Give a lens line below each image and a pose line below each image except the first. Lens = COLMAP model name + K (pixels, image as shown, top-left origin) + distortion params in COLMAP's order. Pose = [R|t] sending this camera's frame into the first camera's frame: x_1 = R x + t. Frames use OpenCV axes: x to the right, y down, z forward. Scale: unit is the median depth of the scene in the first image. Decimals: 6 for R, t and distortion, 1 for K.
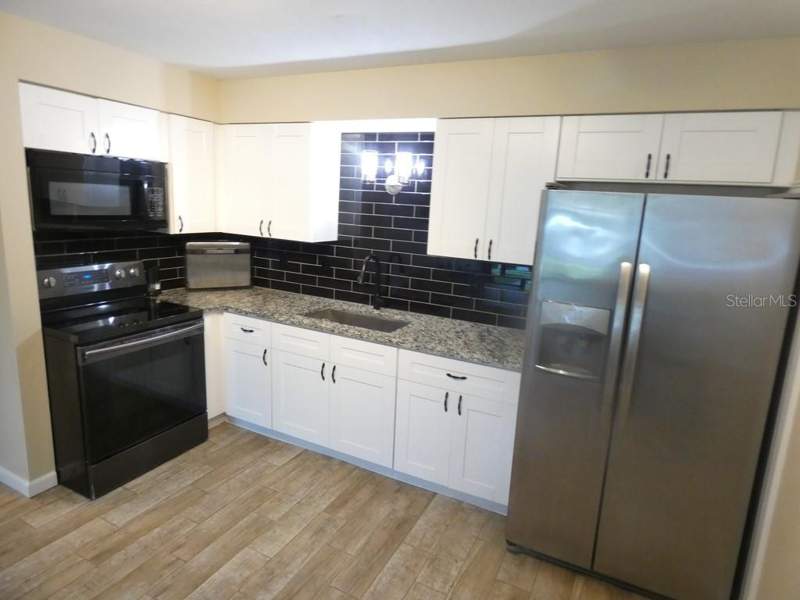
lens RADIAL K [[471.4, 0, 402.3], [0, 471.4, 294.7], [0, 0, 1]] dist [0.004193, 0.002542]
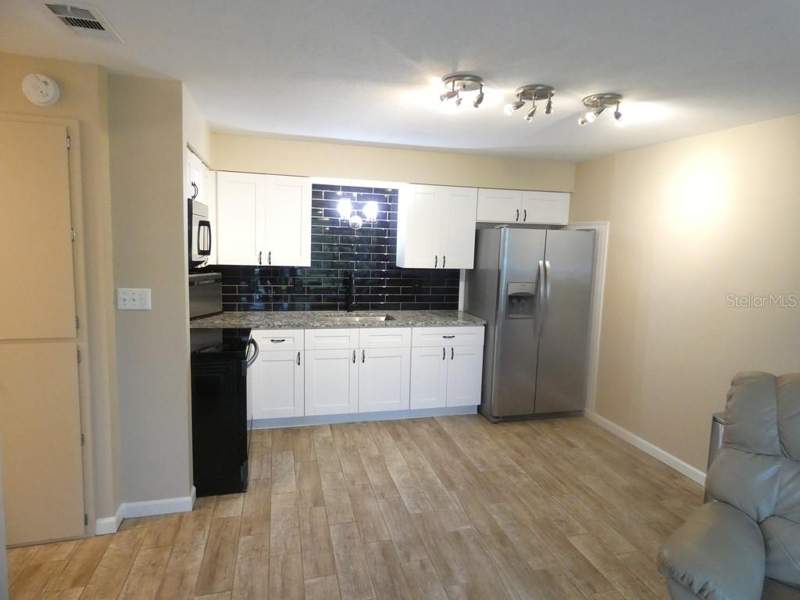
lens RADIAL K [[471.4, 0, 402.3], [0, 471.4, 294.7], [0, 0, 1]] dist [0.004193, 0.002542]
pose [[0.756562, -0.104836, 0.645463, -1.001498], [0.136213, 0.990679, 0.001247, -0.000937], [-0.639577, 0.086977, 0.763790, -0.180548]]
